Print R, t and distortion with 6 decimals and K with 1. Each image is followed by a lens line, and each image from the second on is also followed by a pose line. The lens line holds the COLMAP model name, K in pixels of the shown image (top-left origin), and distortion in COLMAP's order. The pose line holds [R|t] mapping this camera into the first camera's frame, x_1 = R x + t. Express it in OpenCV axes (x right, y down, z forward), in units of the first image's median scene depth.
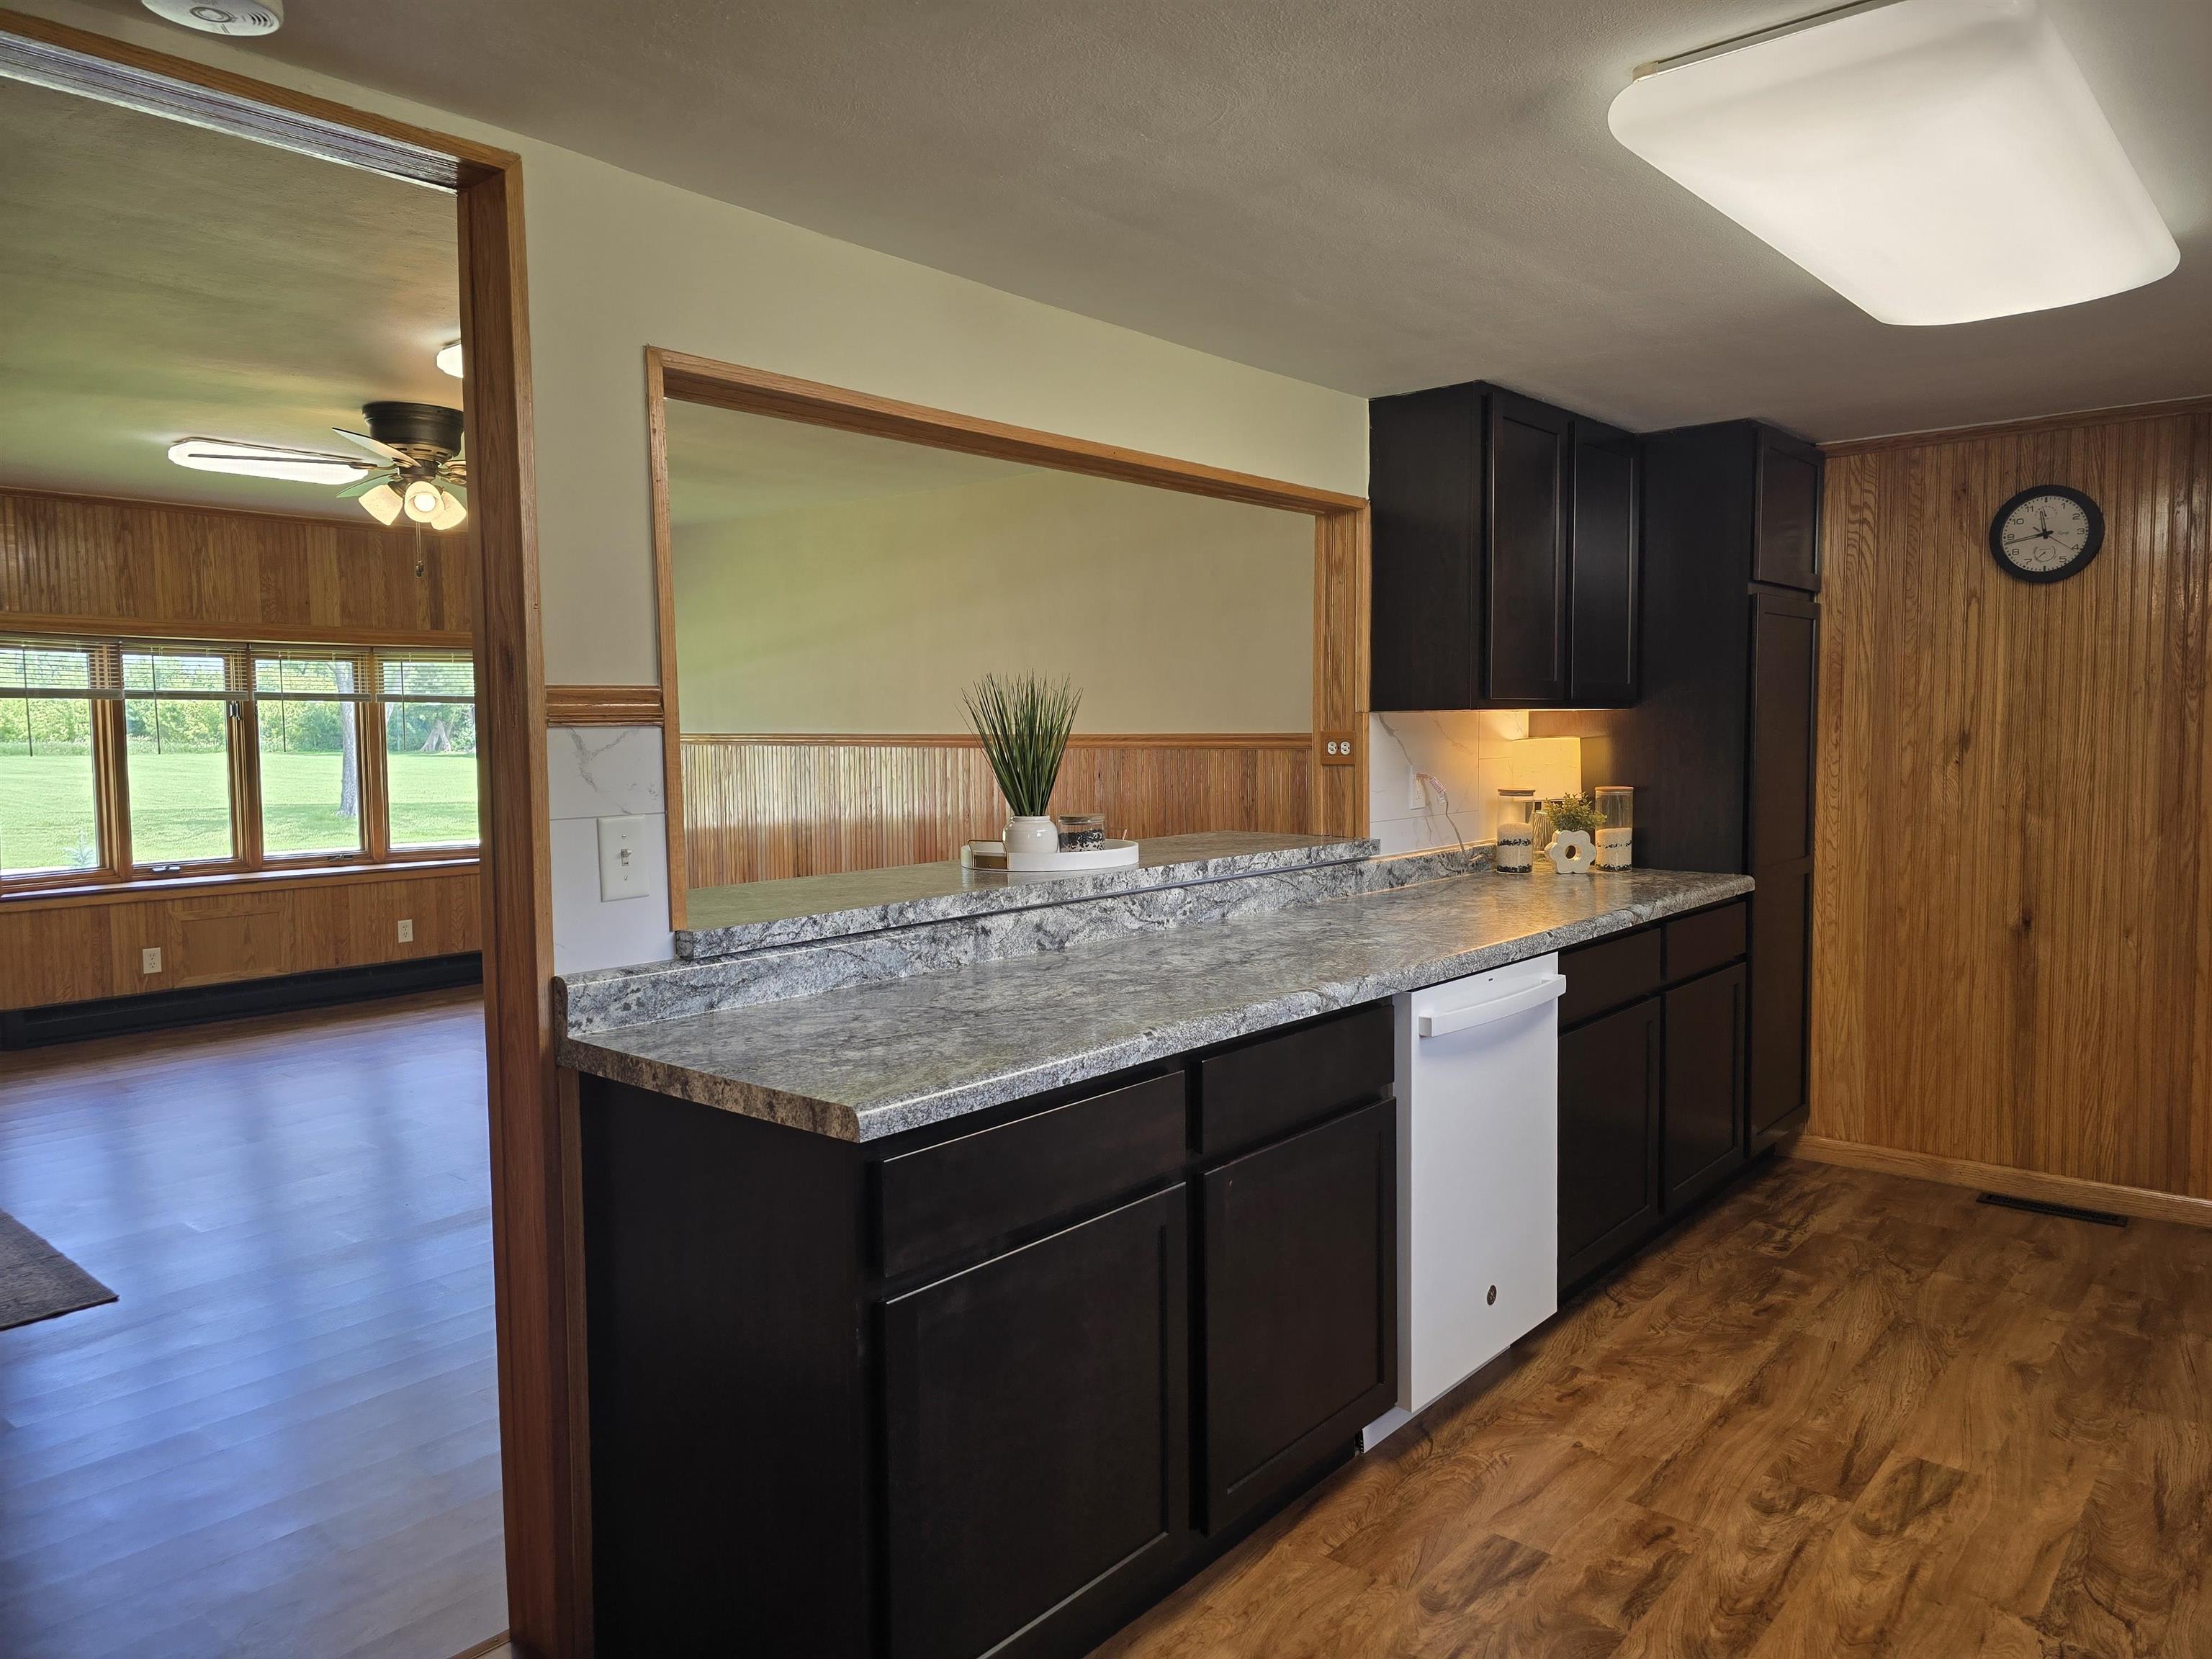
lens RADIAL K [[1489.0, 0, 1105.4], [0, 1489.0, 813.4], [0, 0, 1]] dist [0.069534, -0.063392]
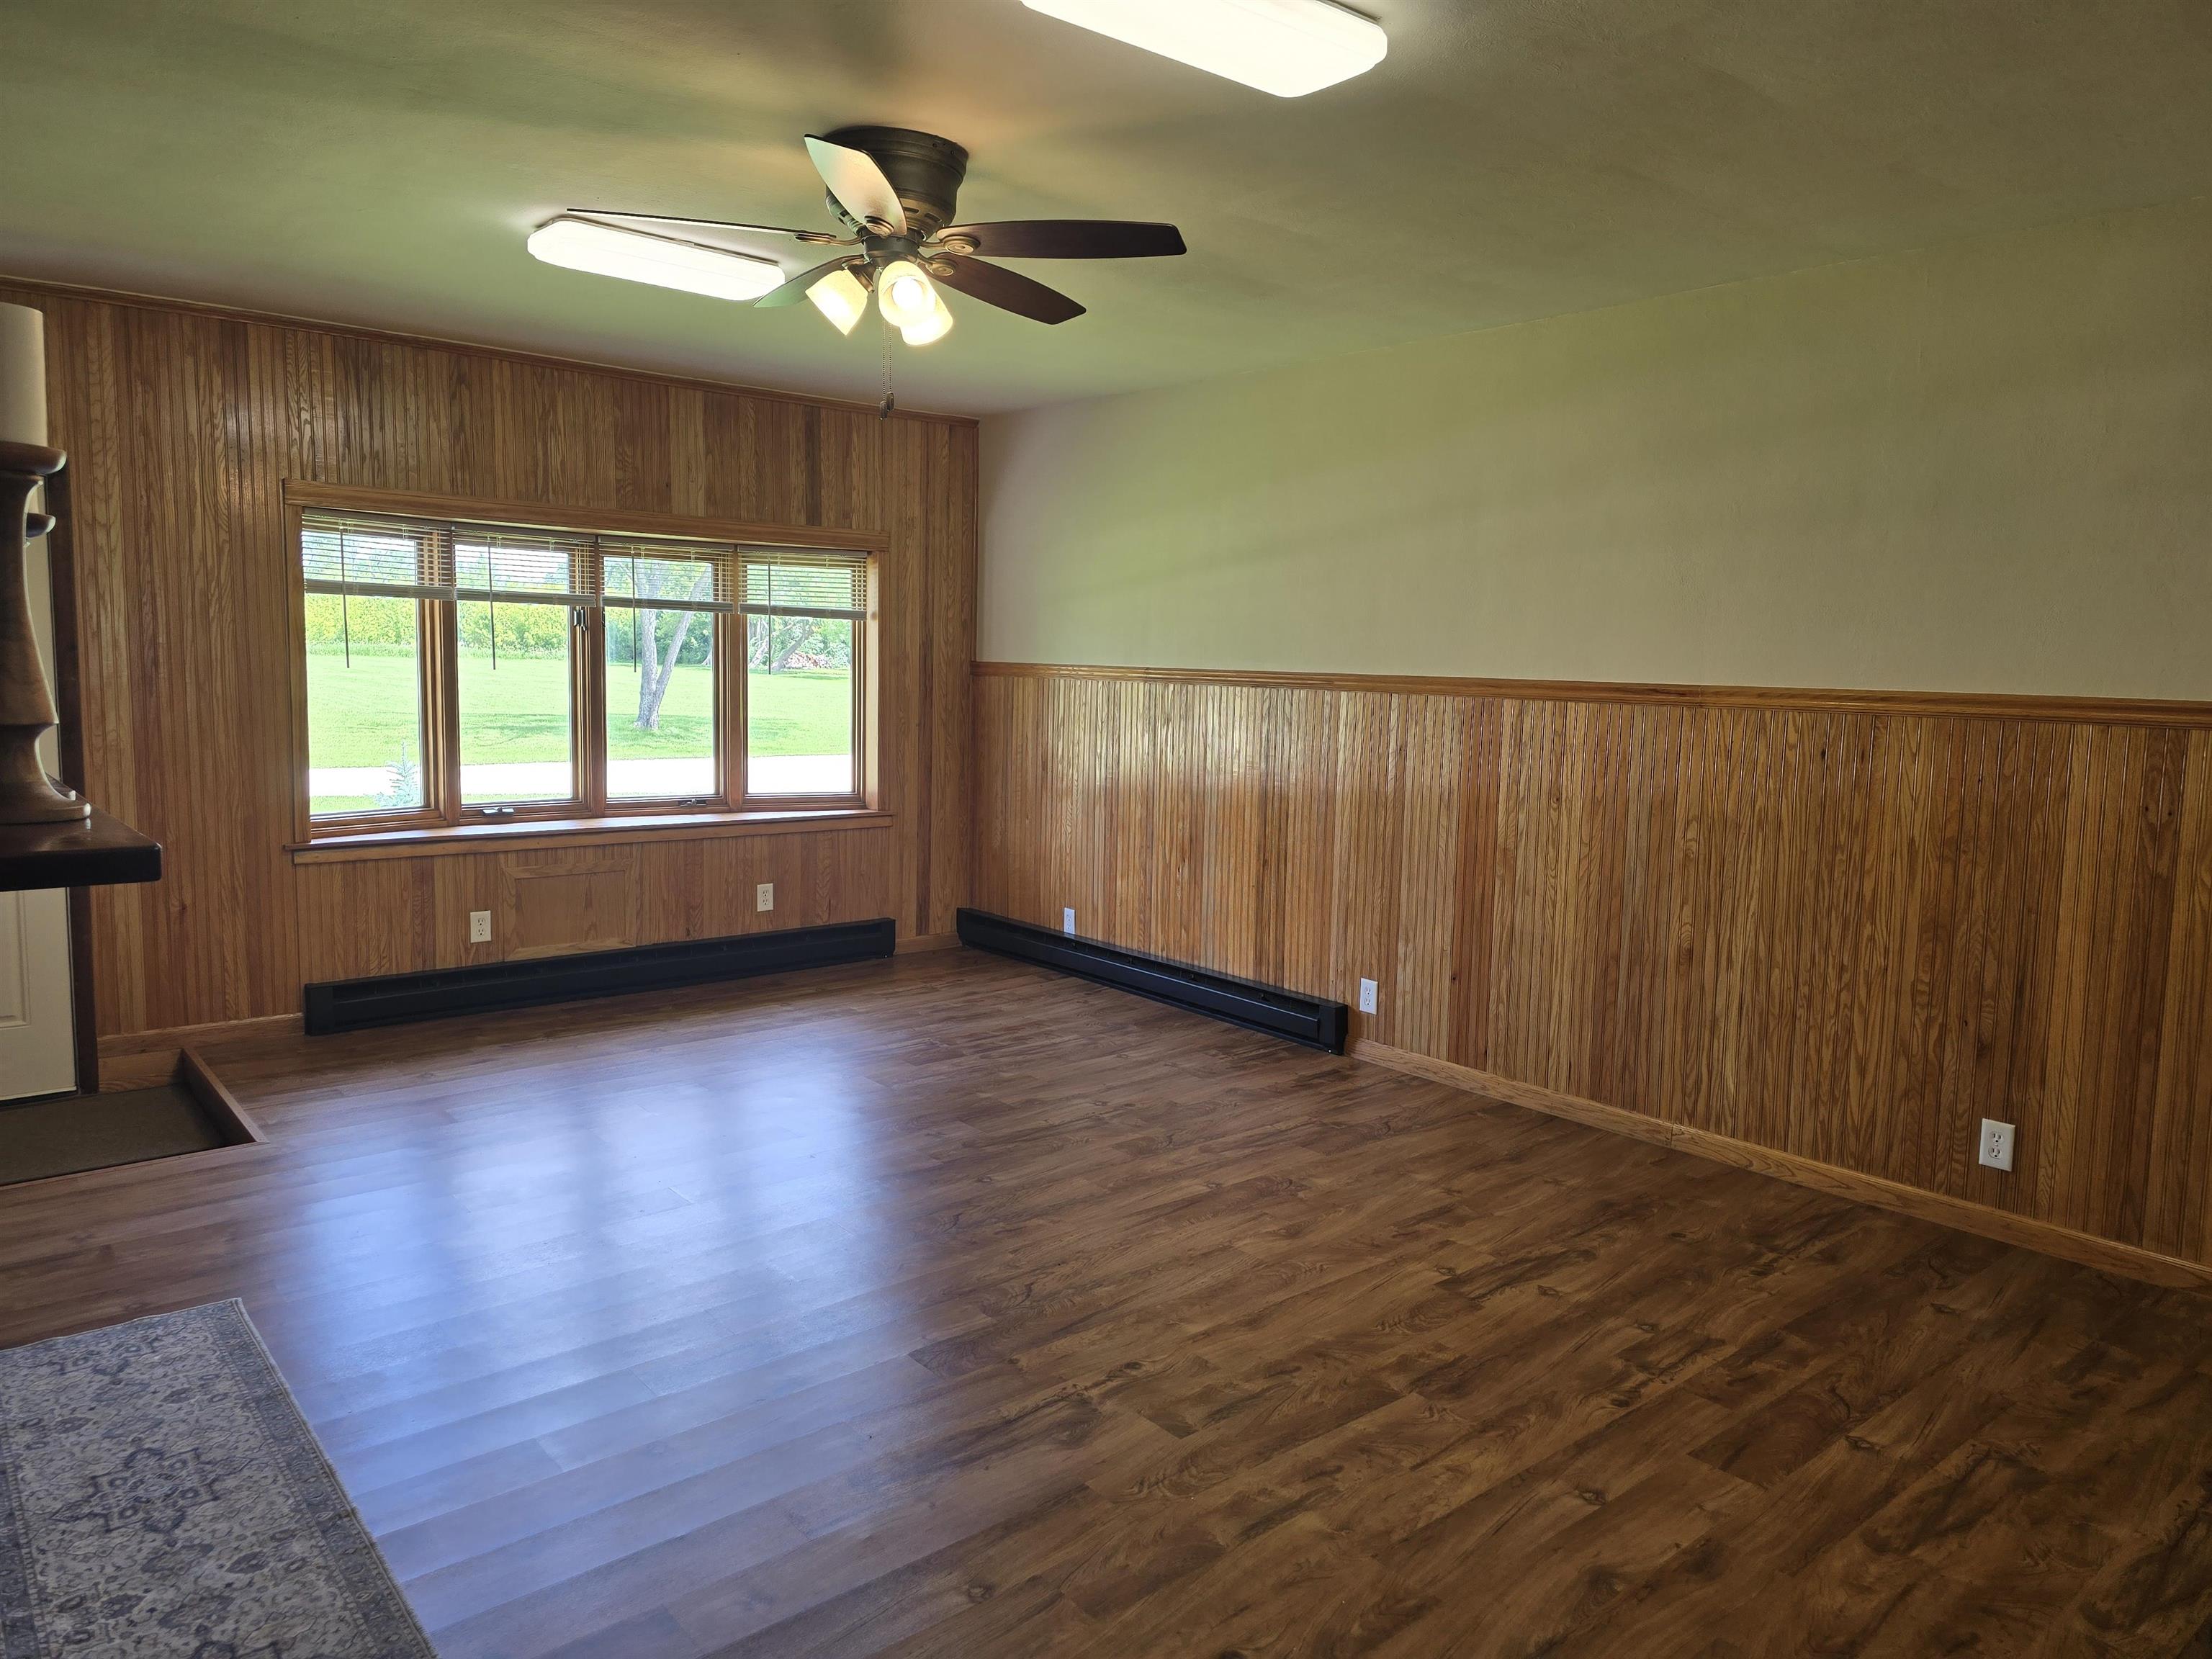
lens RADIAL K [[1489.0, 0, 1106.9], [0, 1489.0, 805.6], [0, 0, 1]] dist [0.069534, -0.063392]
pose [[0.986515, 0.049180, -0.156107, -0.335312], [-0.042860, 0.998129, 0.043600, -0.030210], [0.157959, -0.036321, 0.986777, 0.497348]]
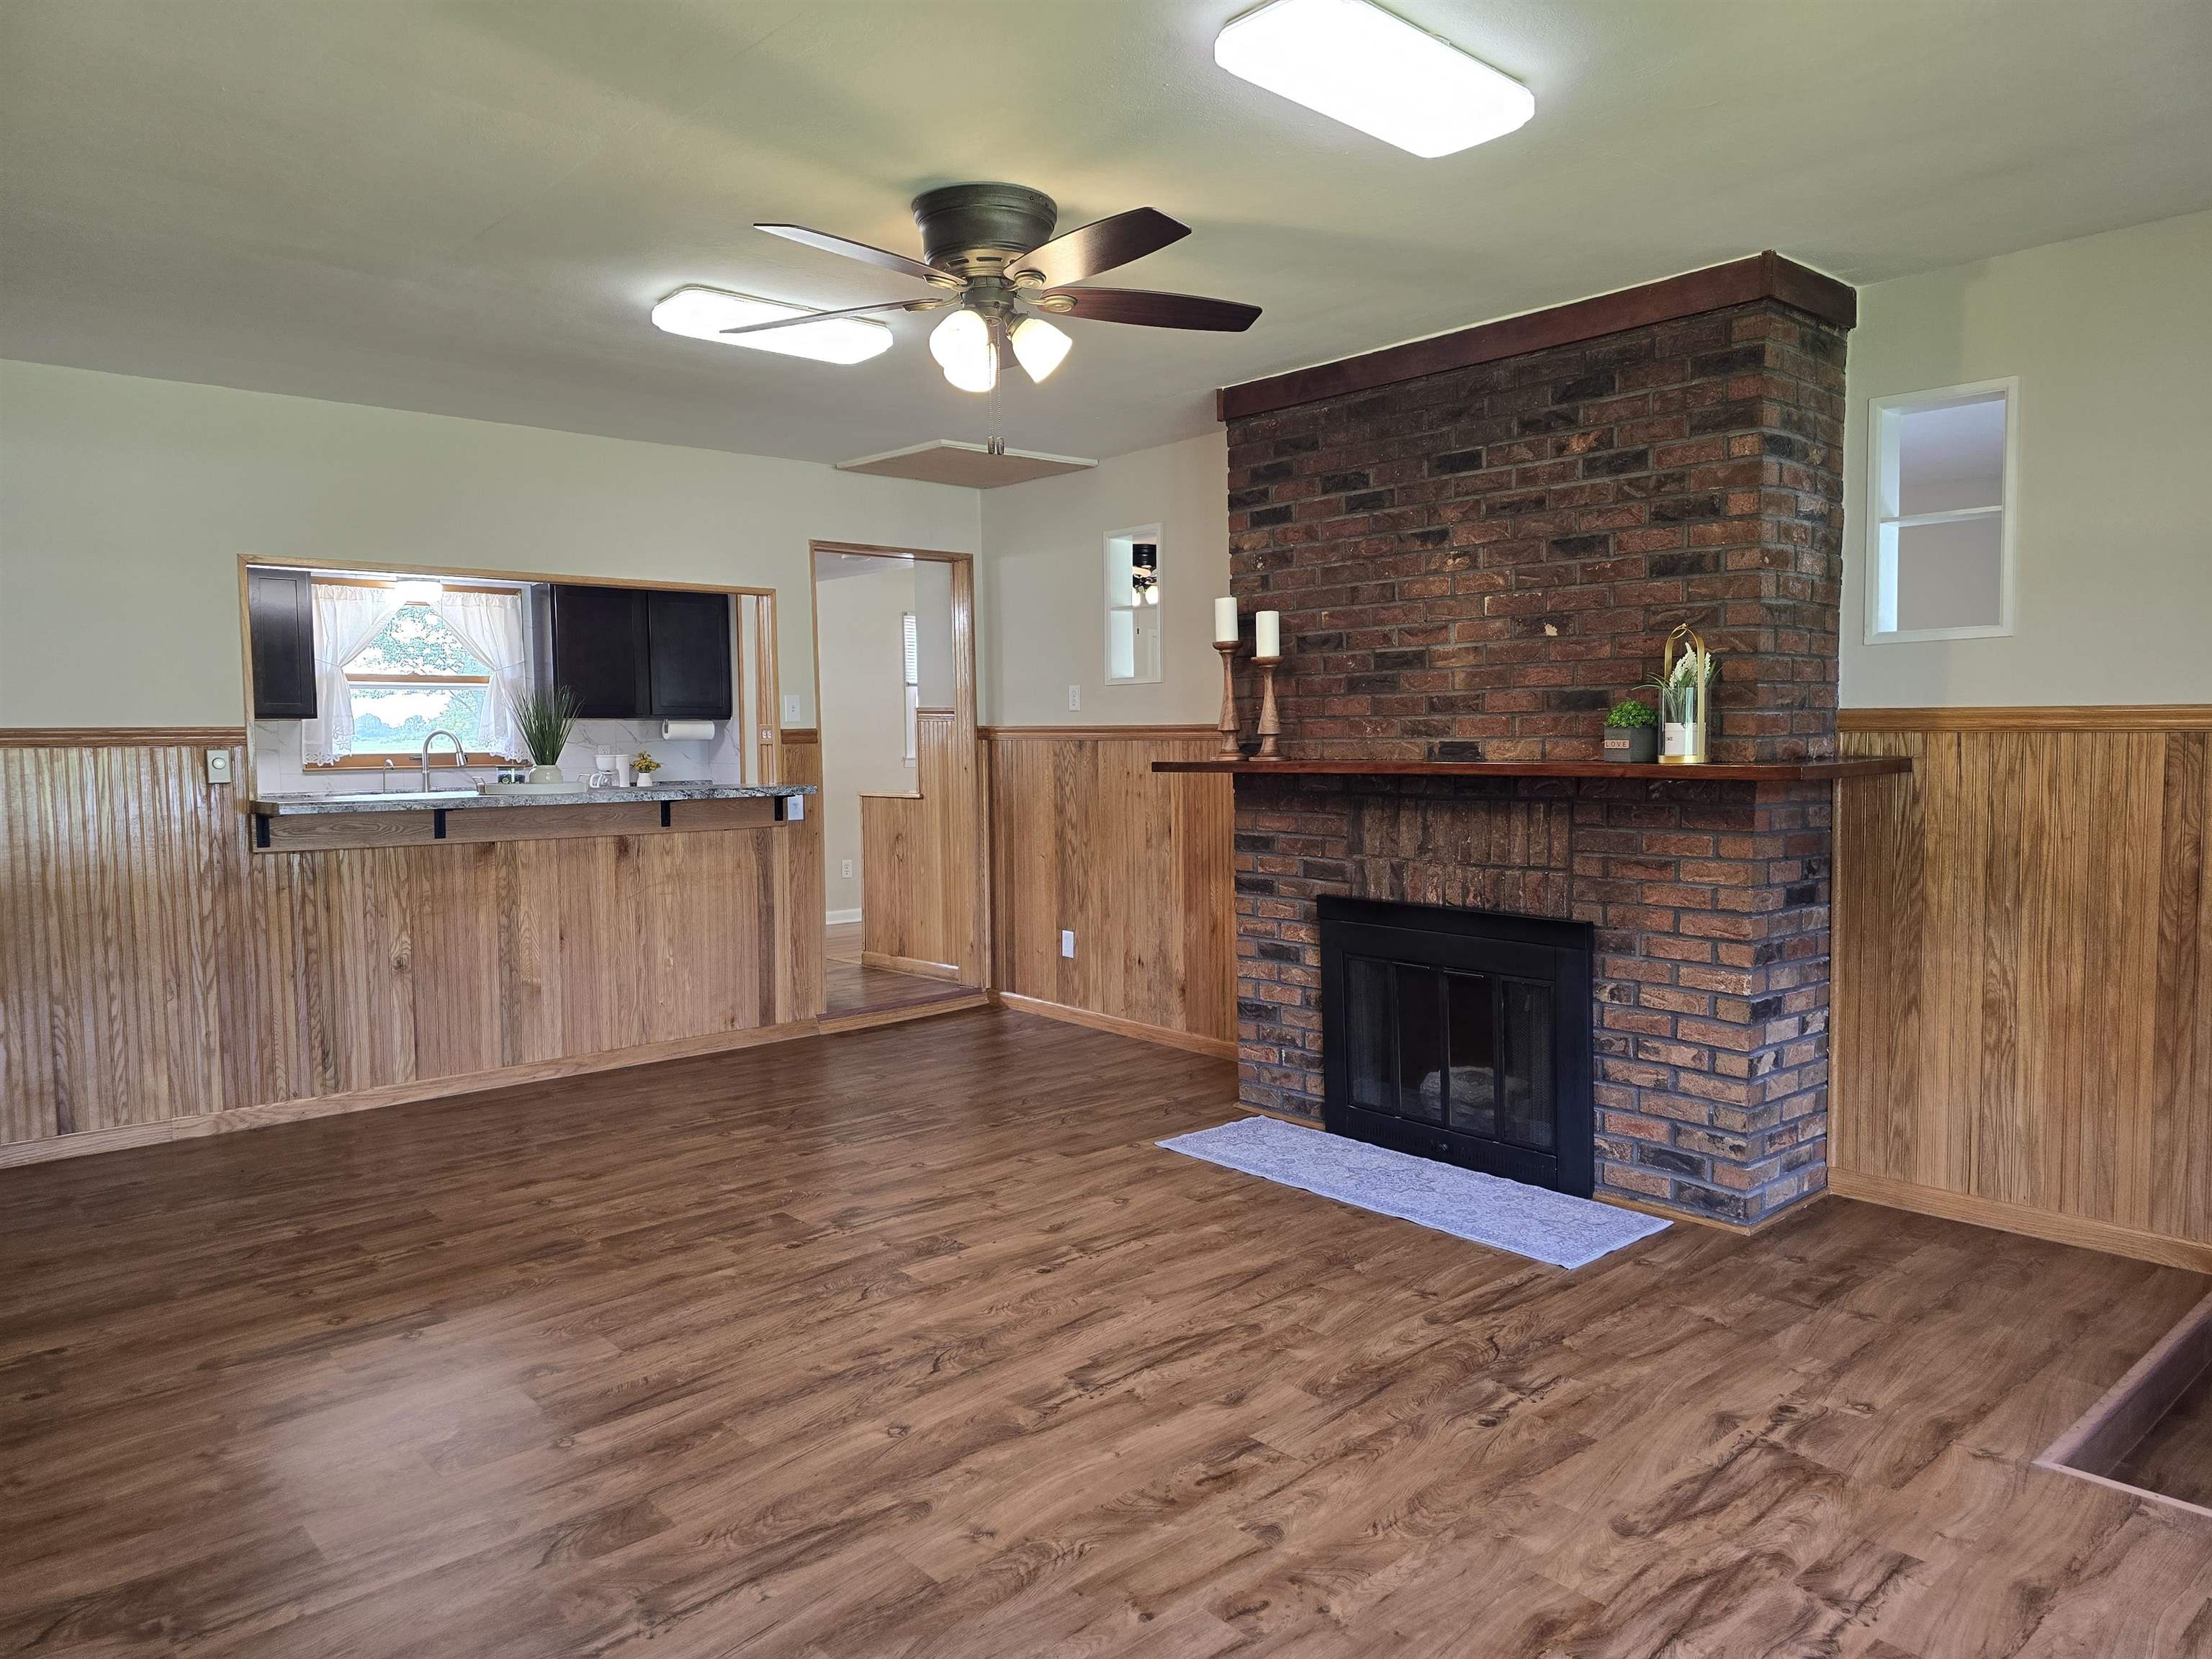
lens RADIAL K [[1489.0, 0, 1123.5], [0, 1489.0, 818.7], [0, 0, 1]] dist [0.069534, -0.063392]
pose [[-0.992202, 0.018142, 0.123309, -0.780557], [0.032602, 0.992681, 0.116279, -0.099217], [-0.120298, 0.119392, -0.985532, 2.202049]]
